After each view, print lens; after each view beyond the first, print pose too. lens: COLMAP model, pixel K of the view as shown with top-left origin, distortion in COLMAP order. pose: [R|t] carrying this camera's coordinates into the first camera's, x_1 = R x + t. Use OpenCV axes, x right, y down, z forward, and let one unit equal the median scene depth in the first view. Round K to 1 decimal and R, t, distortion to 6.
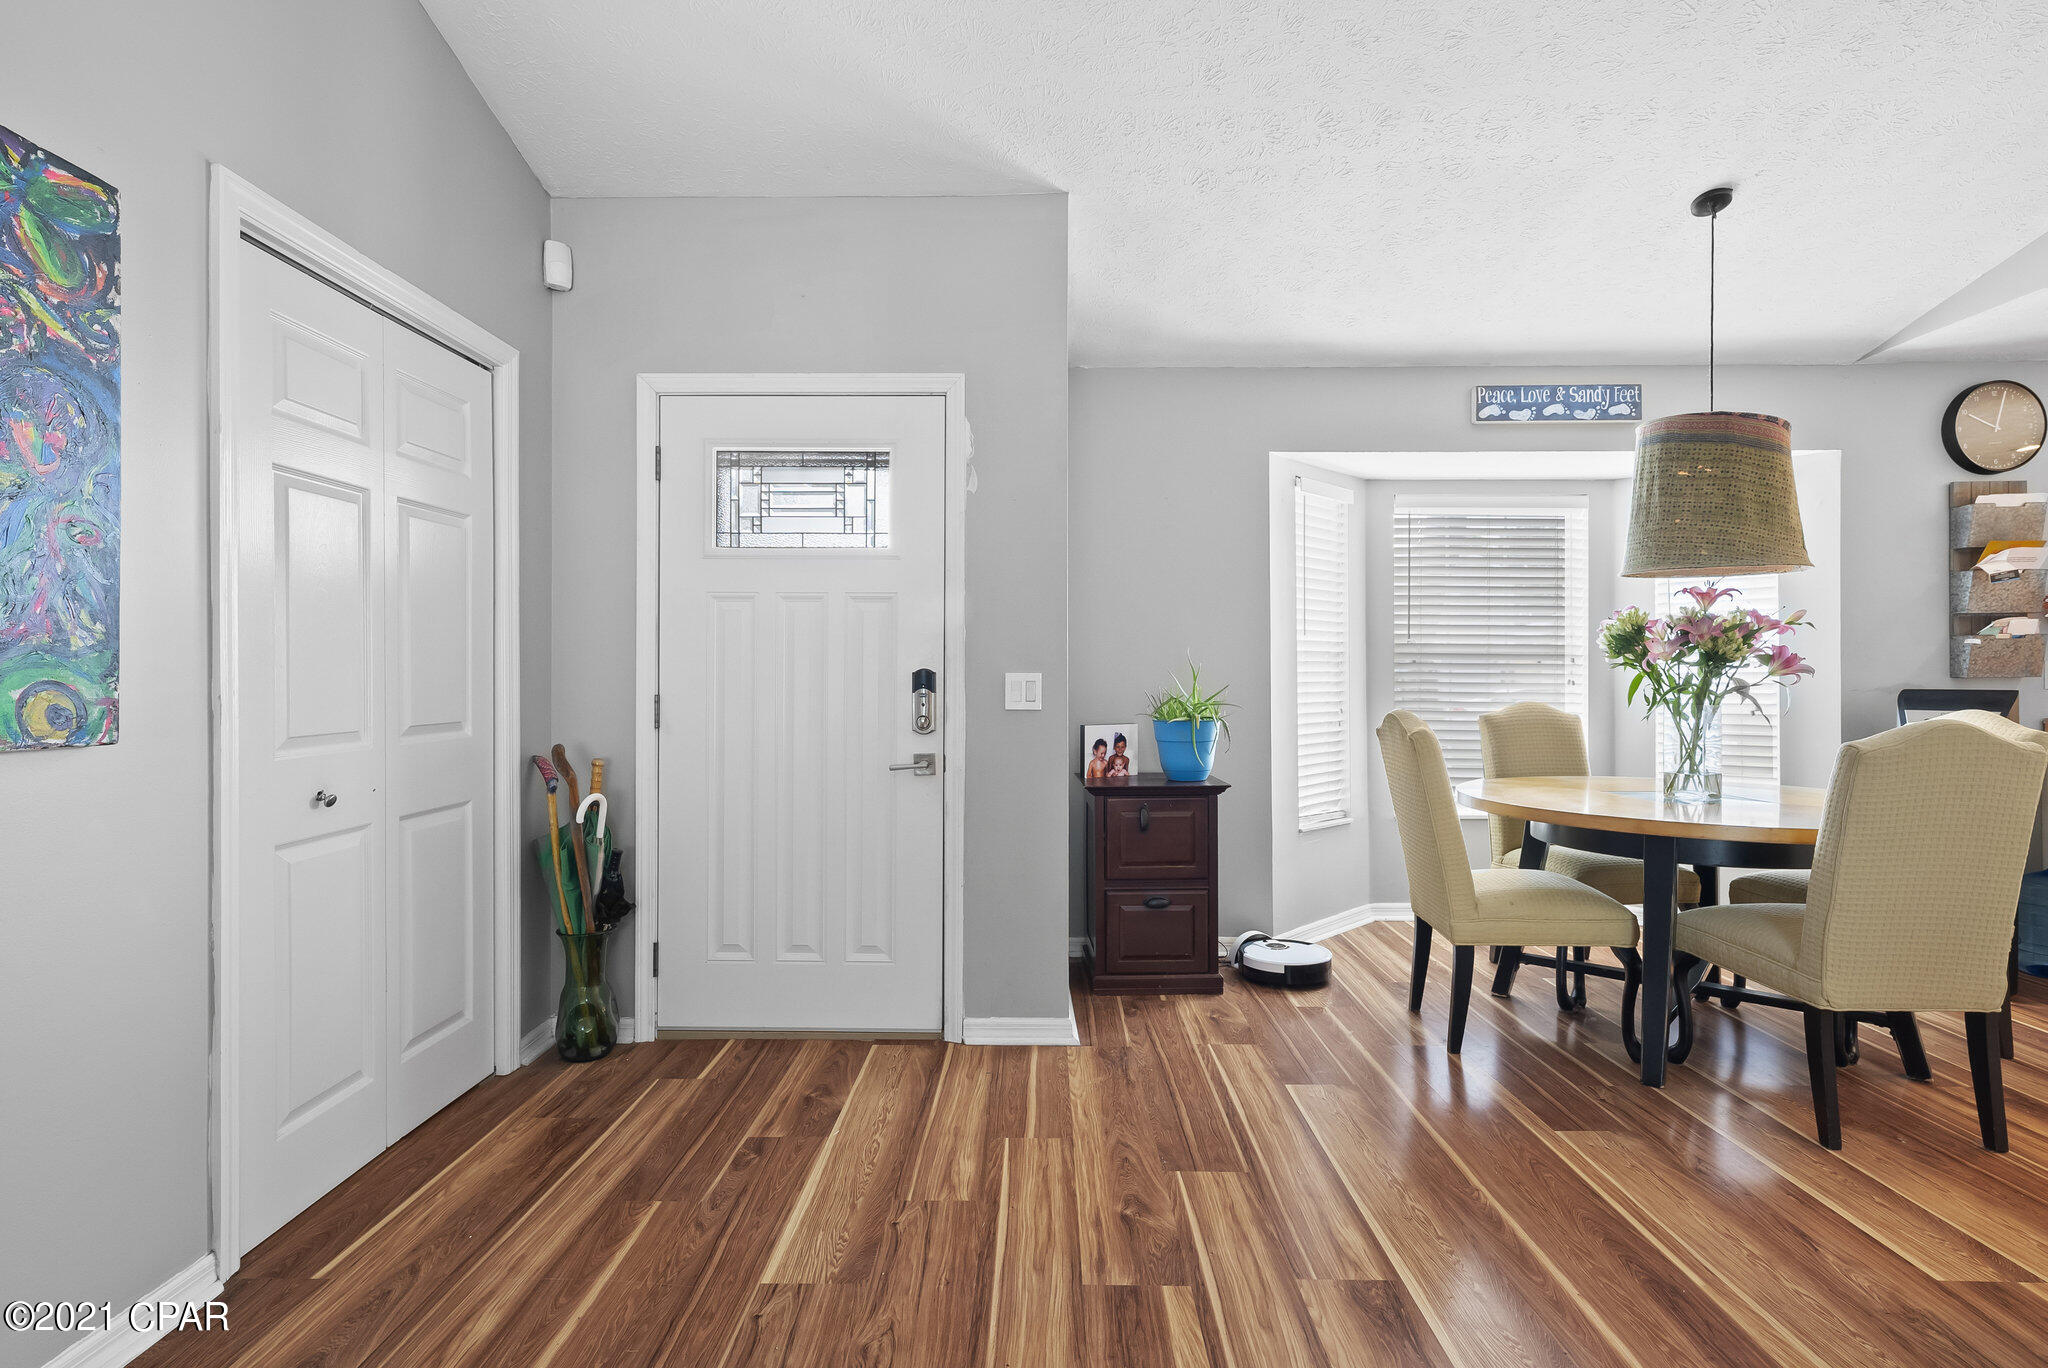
lens RADIAL K [[975.8, 0, 1028.6], [0, 975.8, 680.6], [0, 0, 1]] dist [0.001685, 0.000701]
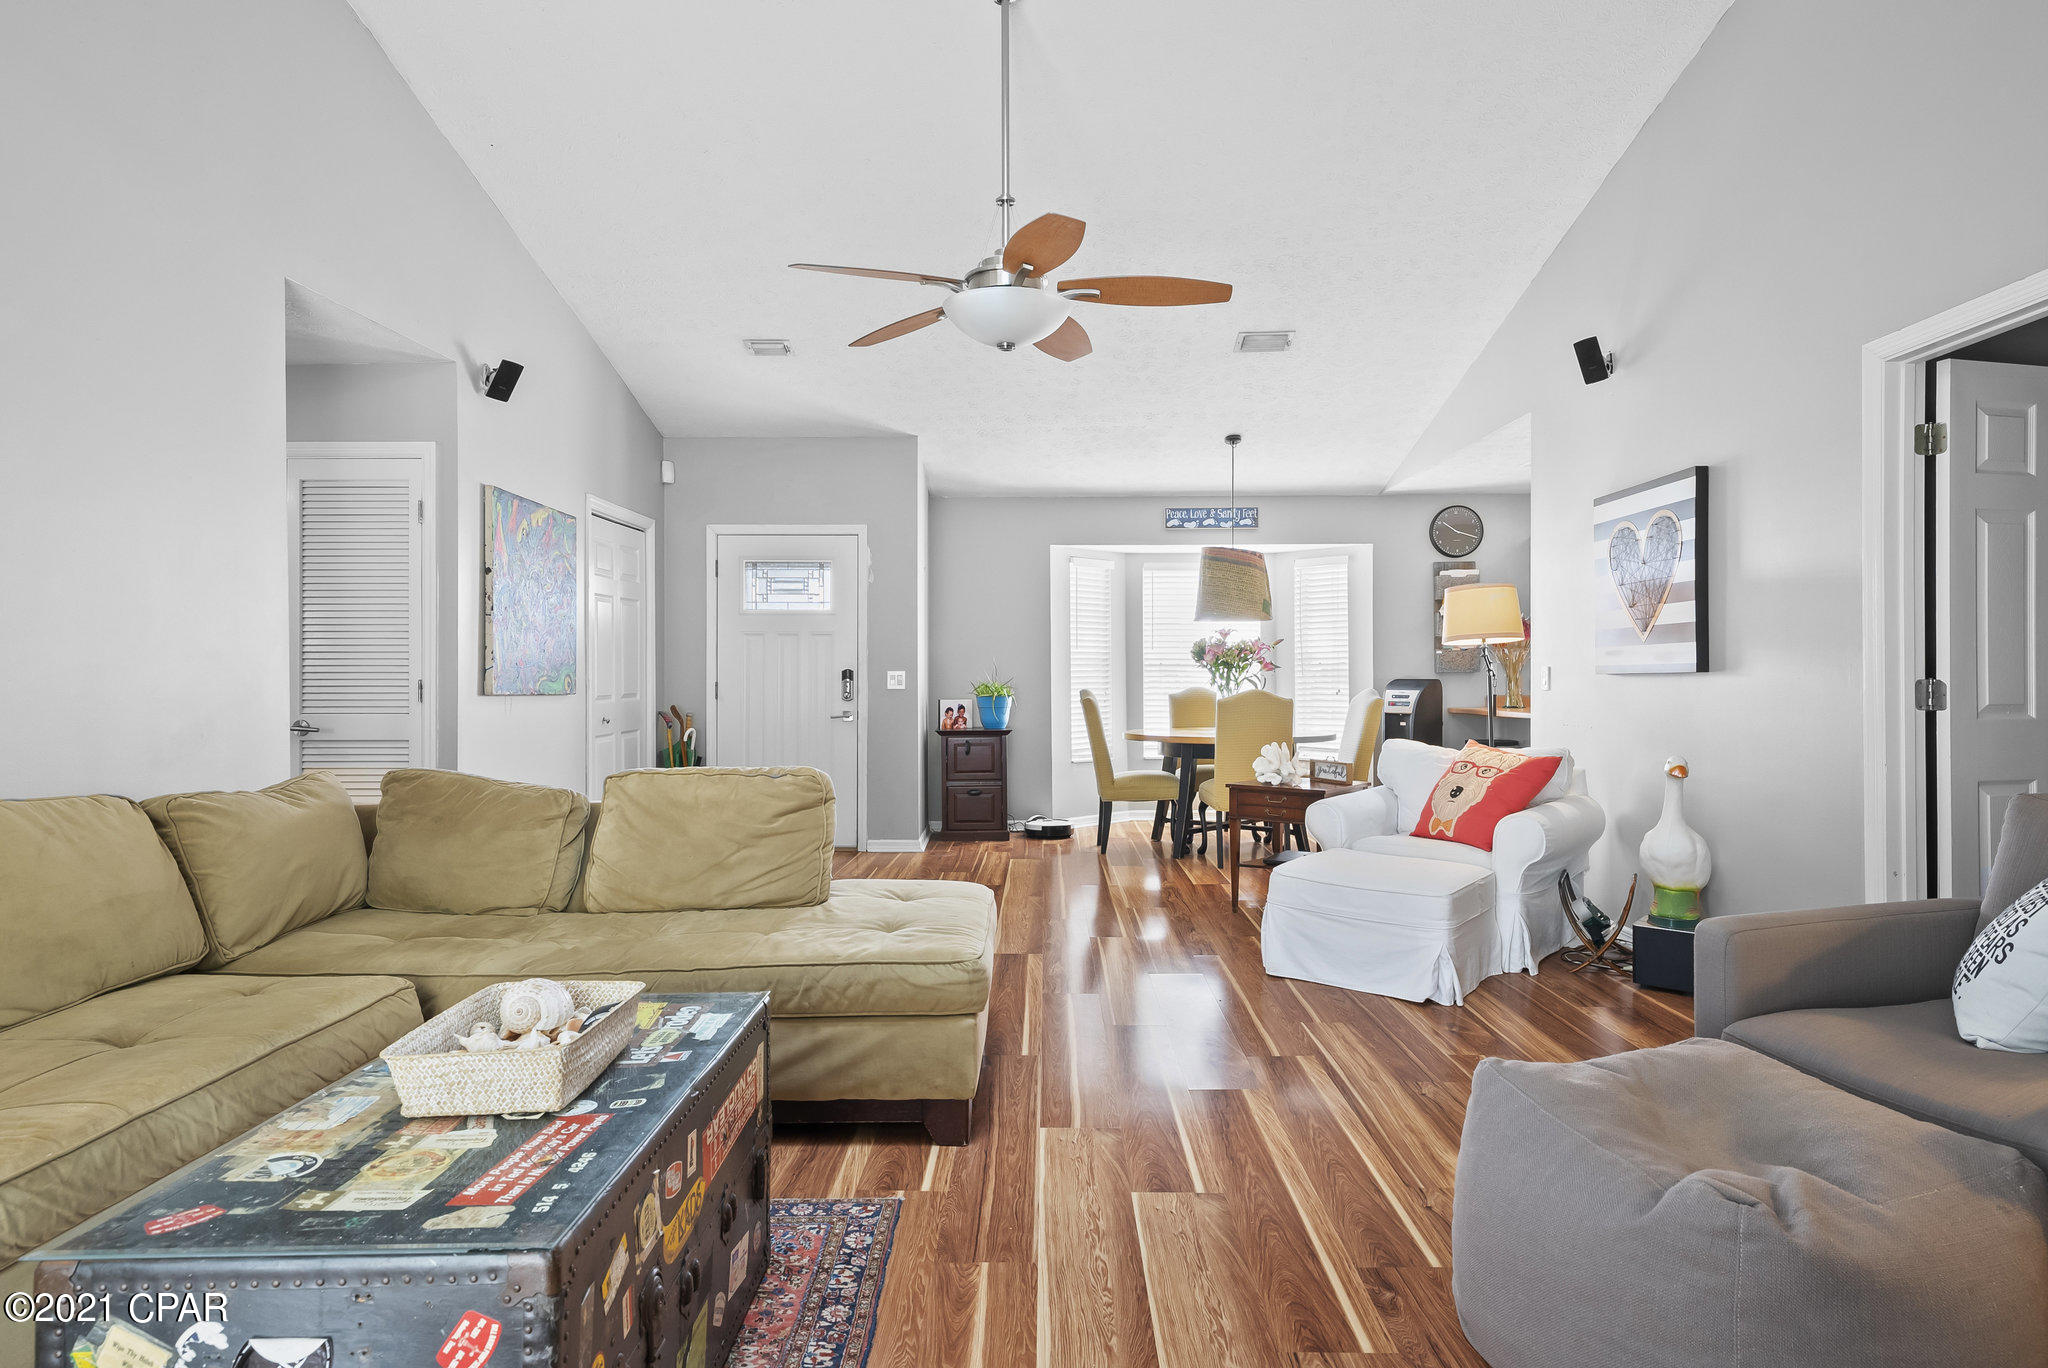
lens RADIAL K [[1140.8, 0, 1025.0], [0, 1140.8, 673.1], [0, 0, 1]] dist [0.002861, 0.000573]
pose [[0.999996, -0.002240, -0.001928, 0.269778], [0.002227, 0.999976, -0.006487, 0.012601], [0.001943, 0.006483, 0.999977, -1.391803]]
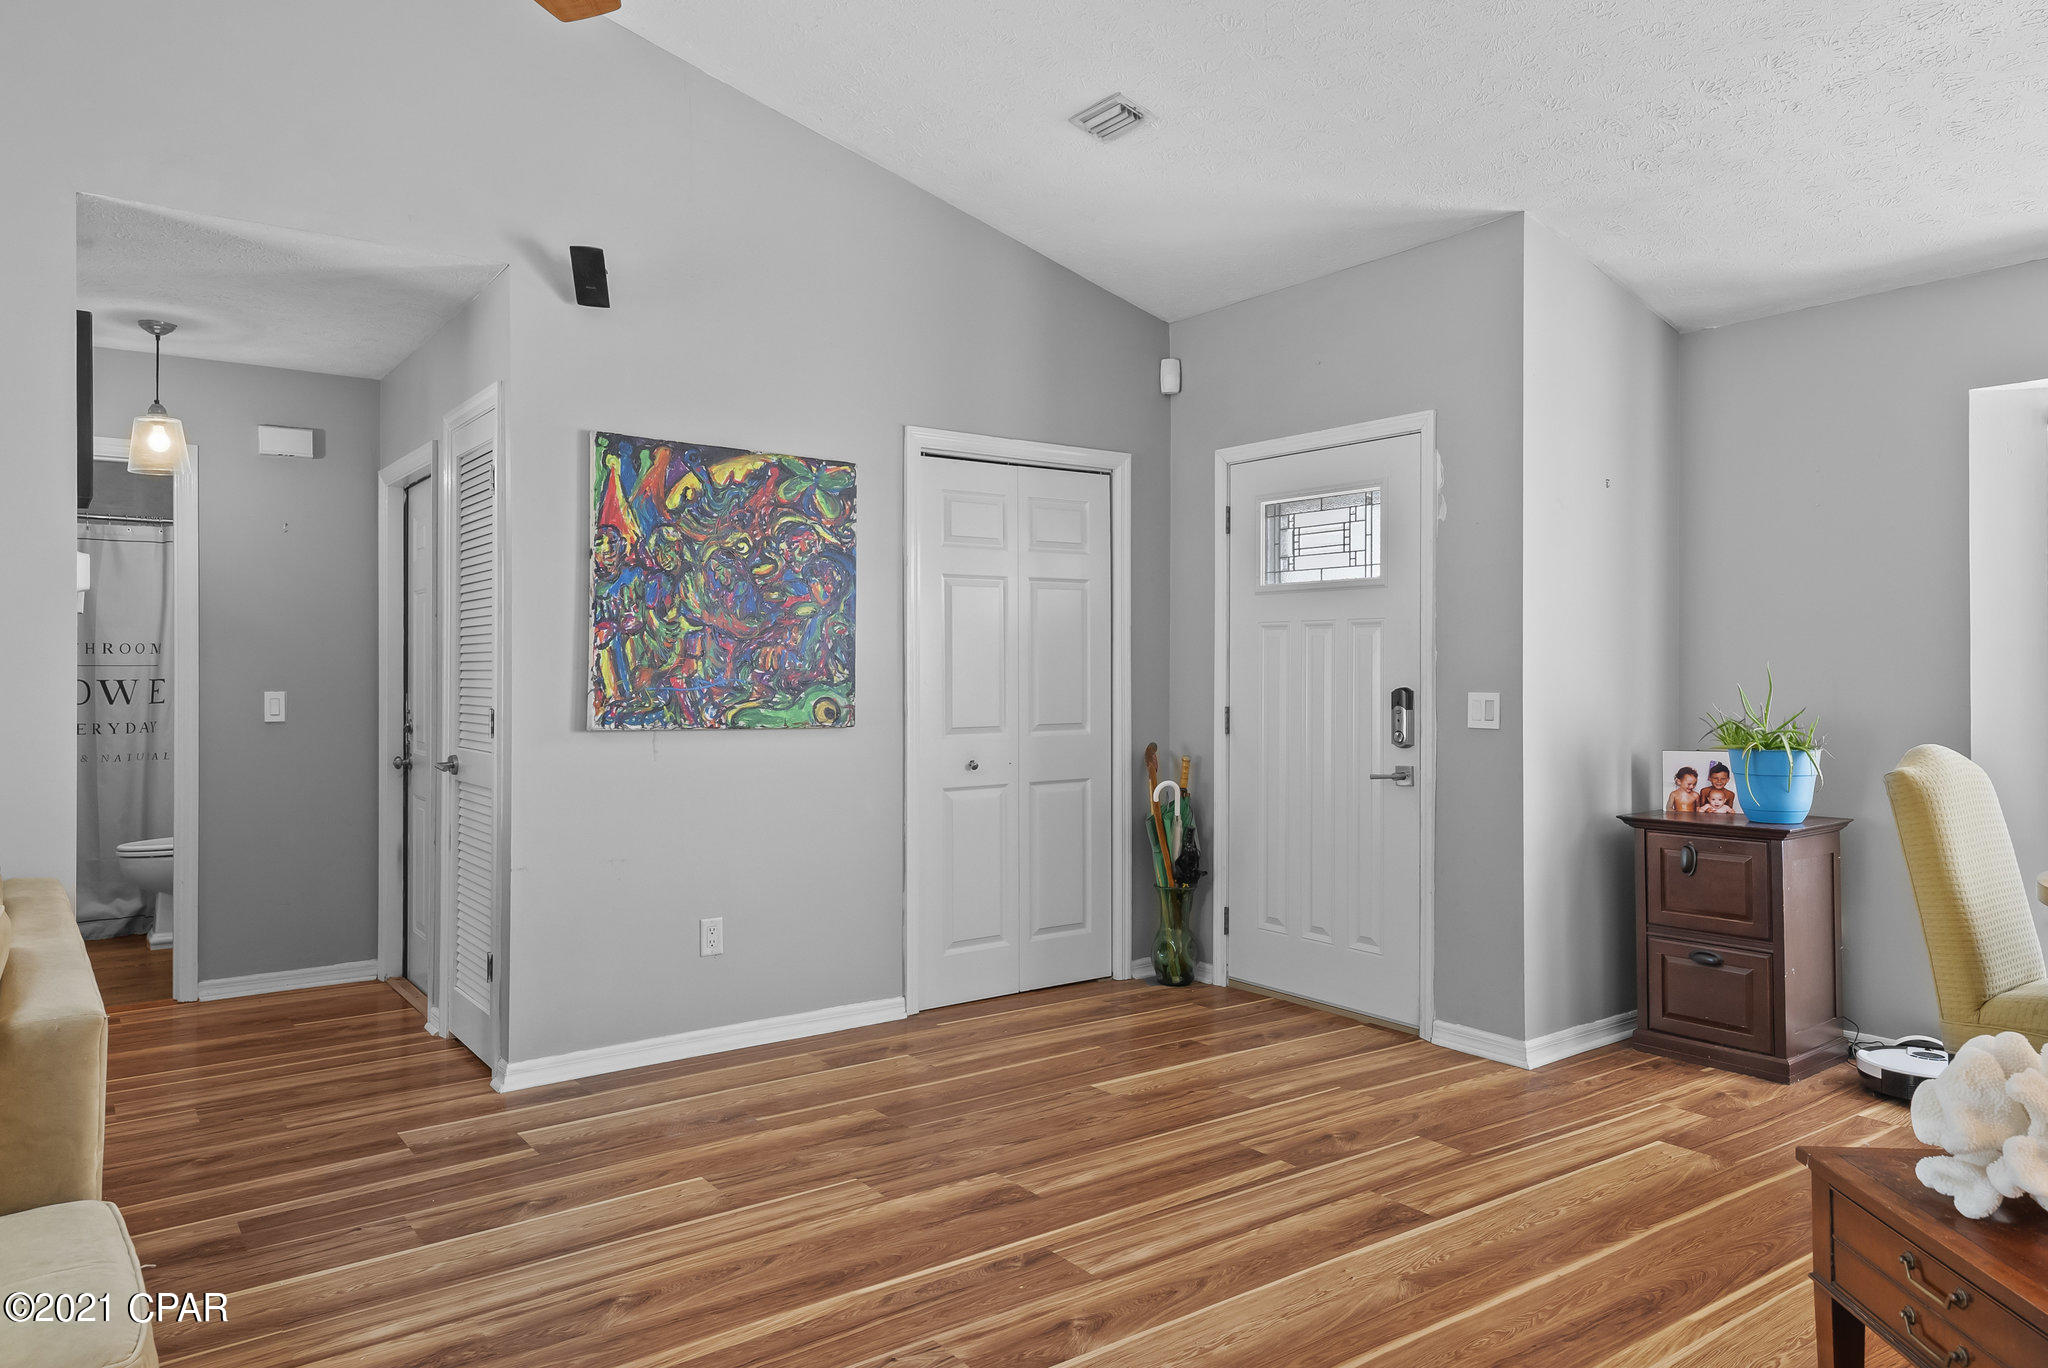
lens RADIAL K [[1341.9, 0, 1025.8], [0, 1341.9, 661.6], [0, 0, 1]] dist [0.028656, 0.000185]
pose [[0.601184, -0.007454, -0.799076, 0.836996], [-0.002671, 0.999932, -0.011337, -0.022854], [0.799106, 0.008950, 0.601123, -0.231867]]
